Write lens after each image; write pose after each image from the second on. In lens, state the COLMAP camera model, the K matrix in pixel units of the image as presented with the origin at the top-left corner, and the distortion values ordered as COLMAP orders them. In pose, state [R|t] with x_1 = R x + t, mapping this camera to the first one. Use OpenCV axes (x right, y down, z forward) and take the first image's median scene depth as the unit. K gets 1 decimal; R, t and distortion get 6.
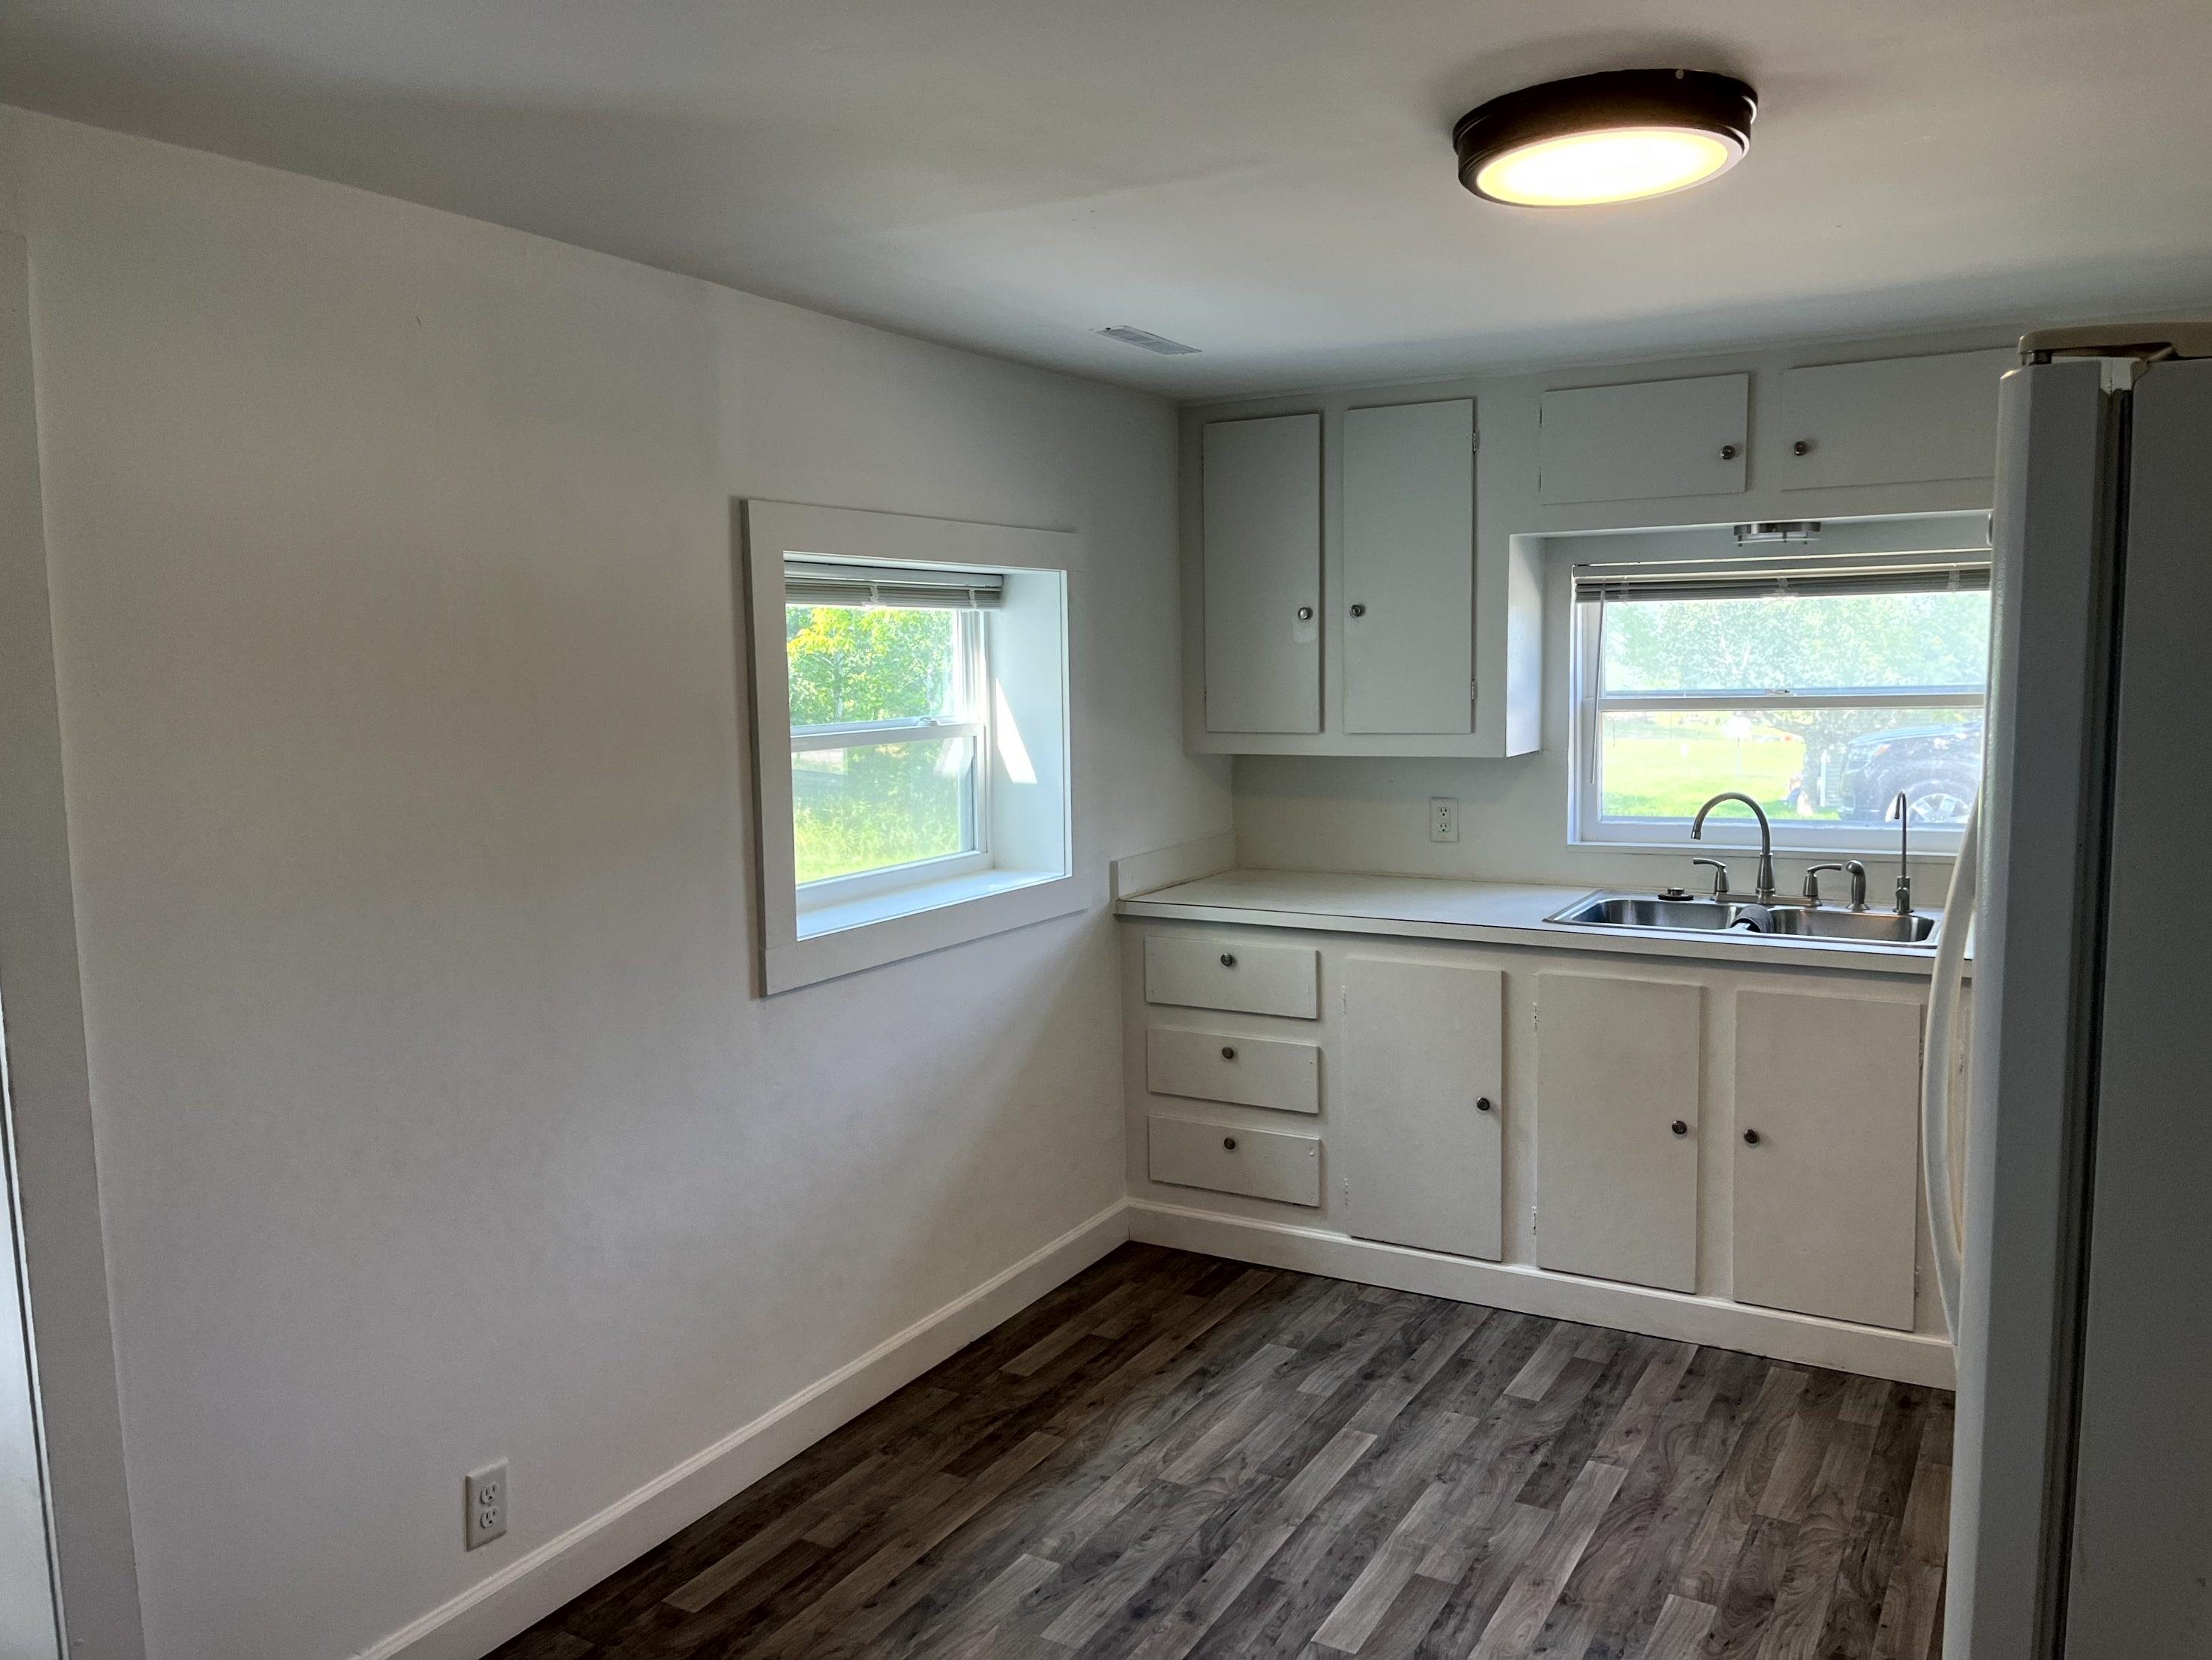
lens RADIAL K [[1650.9, 0, 1123.9], [0, 1650.9, 830.0], [0, 0, 1]] dist [0.059123, -0.098148]
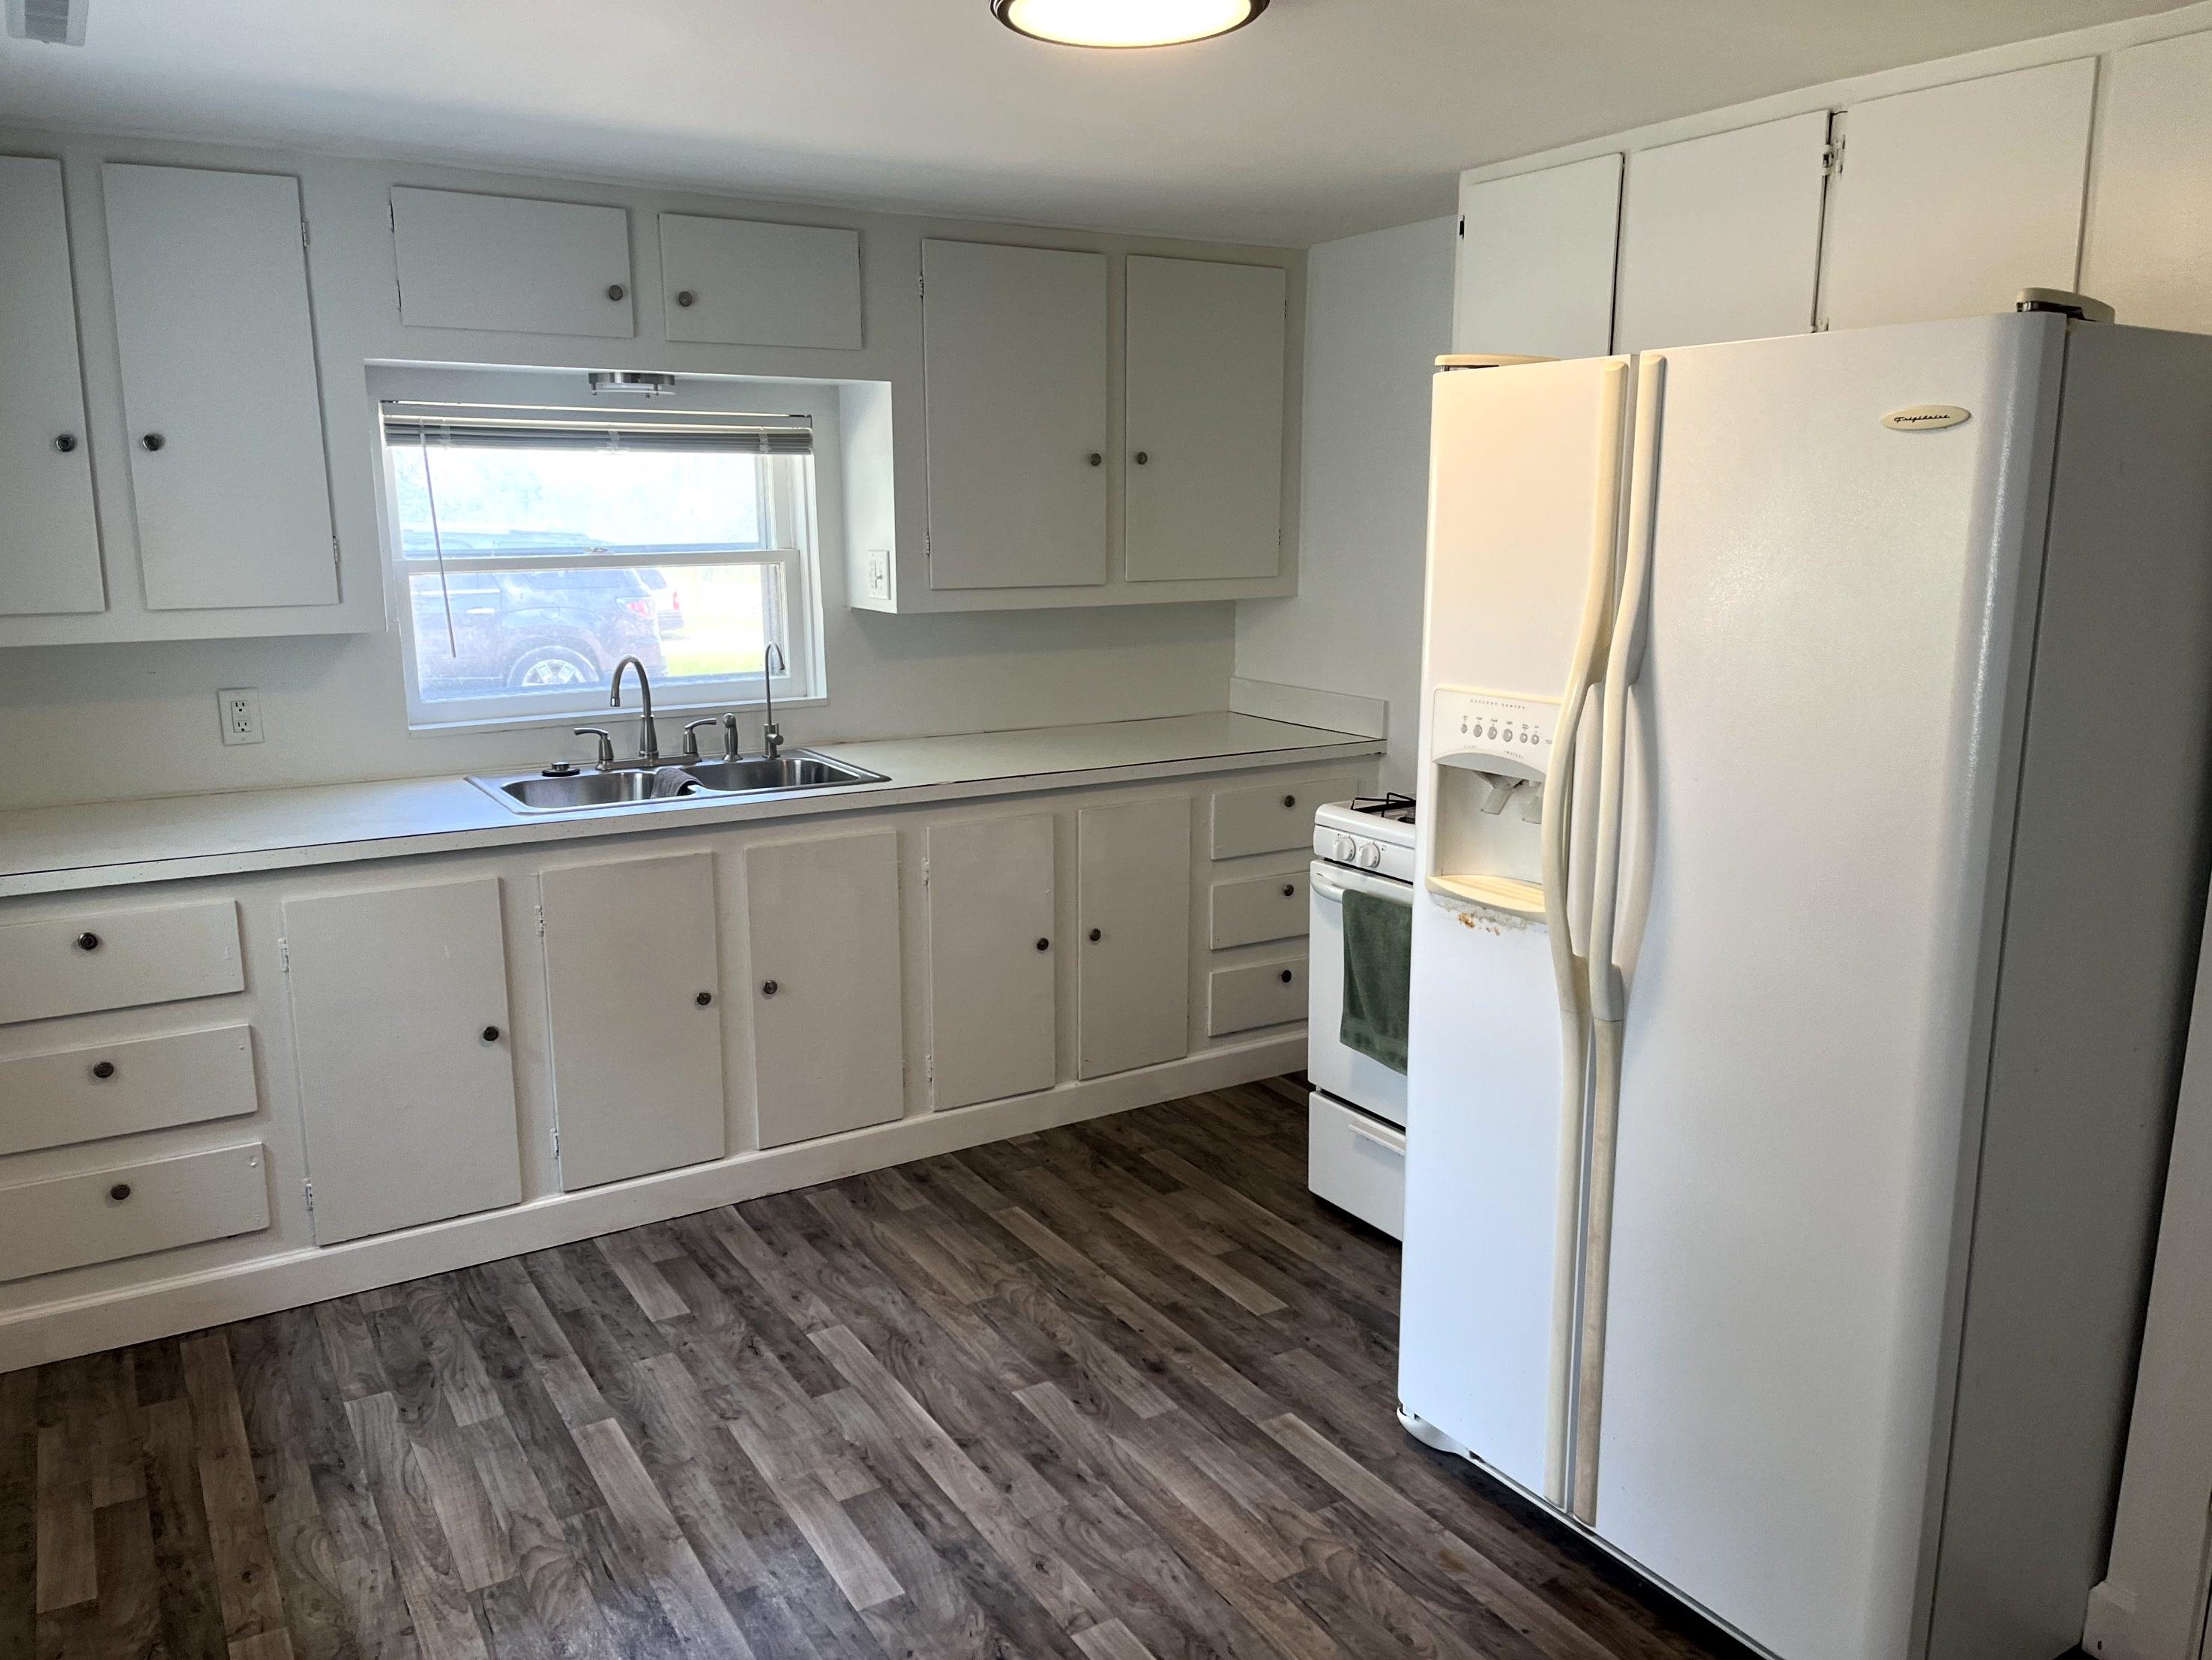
lens RADIAL K [[1650.9, 0, 1123.9], [0, 1650.9, 830.0], [0, 0, 1]] dist [0.059123, -0.098148]
pose [[0.470417, -0.156641, 0.868430, -0.371904], [0.084548, 0.987592, 0.132336, -0.026982], [-0.878384, 0.011171, 0.477824, 0.301917]]
